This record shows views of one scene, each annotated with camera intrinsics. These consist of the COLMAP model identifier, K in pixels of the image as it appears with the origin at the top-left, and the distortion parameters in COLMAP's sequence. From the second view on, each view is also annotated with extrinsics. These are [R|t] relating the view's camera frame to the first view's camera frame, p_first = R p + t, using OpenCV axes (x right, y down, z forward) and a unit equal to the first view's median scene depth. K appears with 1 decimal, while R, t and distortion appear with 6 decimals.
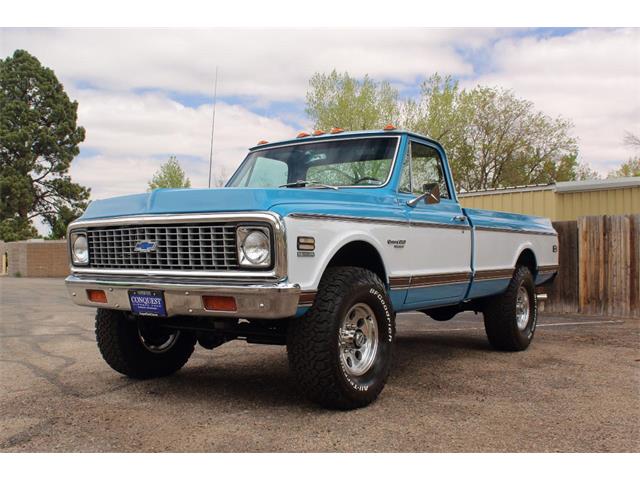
lens RADIAL K [[691.5, 0, 320.2], [0, 691.5, 250.5], [0, 0, 1]] dist [-0.107531, 0.031076]
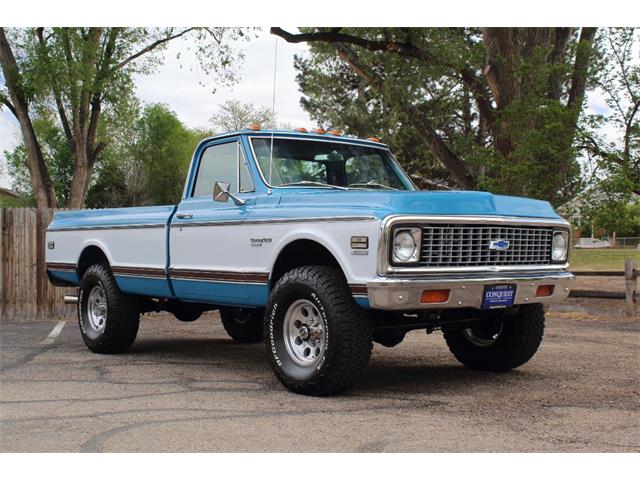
lens RADIAL K [[841.9, 0, 317.5], [0, 841.9, 240.6], [0, 0, 1]] dist [-0.032912, 0.055120]
pose [[0.294416, 0.009049, 0.955634, -1.429176], [-0.003109, 0.999959, -0.008511, -0.000439], [-0.955672, -0.000465, 0.294433, 0.775956]]
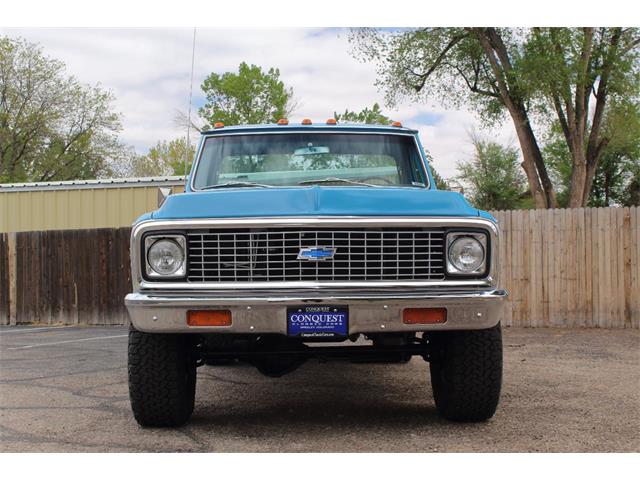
lens RADIAL K [[893.4, 0, 337.2], [0, 893.4, 241.7], [0, 0, 1]] dist [-0.038284, 0.000905]
pose [[0.801569, 0.002093, 0.597899, -0.779957], [0.006296, 0.999909, -0.011942, -0.006906], [-0.597870, 0.013336, 0.801482, 0.096165]]
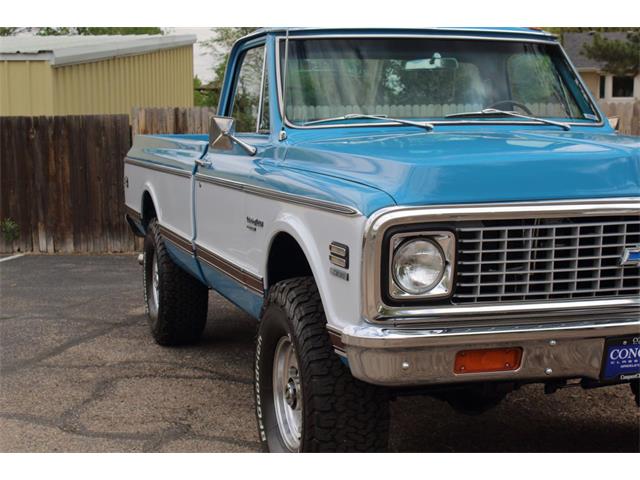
lens RADIAL K [[1046.4, 0, 336.1], [0, 1046.4, 239.6], [0, 0, 1]] dist [-0.029212, 0.063049]
pose [[0.604368, -0.090120, 0.791592, -0.937092], [0.003632, 0.993883, 0.110377, -0.098508], [-0.796697, -0.063834, 0.600998, 0.612575]]
